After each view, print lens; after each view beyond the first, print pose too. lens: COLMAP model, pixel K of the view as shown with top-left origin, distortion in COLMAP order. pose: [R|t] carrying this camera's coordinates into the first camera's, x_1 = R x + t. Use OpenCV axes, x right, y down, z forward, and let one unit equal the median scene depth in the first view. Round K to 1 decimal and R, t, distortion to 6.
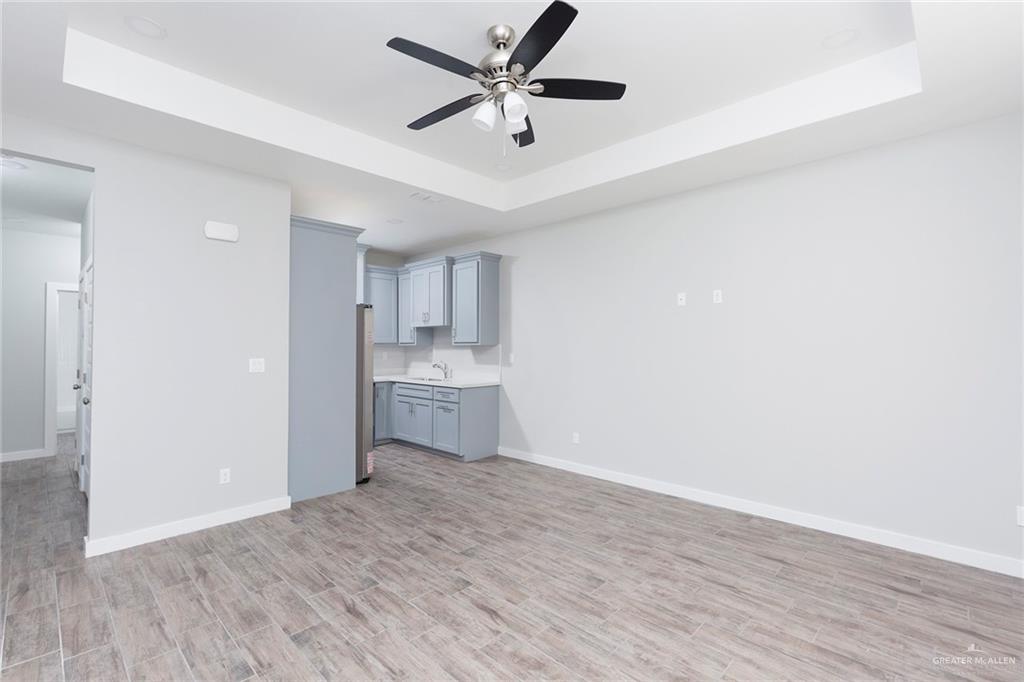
lens RADIAL K [[461.5, 0, 509.4], [0, 461.5, 339.6], [0, 0, 1]] dist [0.001394, -0.000043]
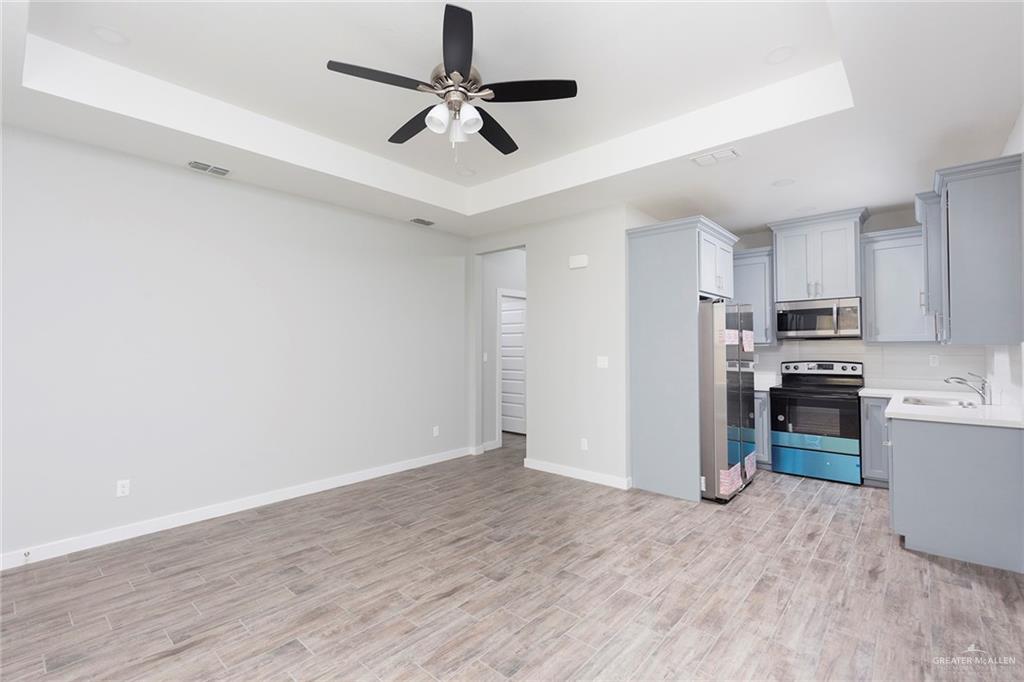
lens RADIAL K [[461.5, 0, 515.1], [0, 461.5, 343.0], [0, 0, 1]] dist [0.001394, -0.000043]
pose [[0.048607, -0.002154, -0.998816, 0.764241], [0.012603, 0.999919, -0.001543, 0.004873], [0.998738, -0.012513, 0.048630, 0.809306]]
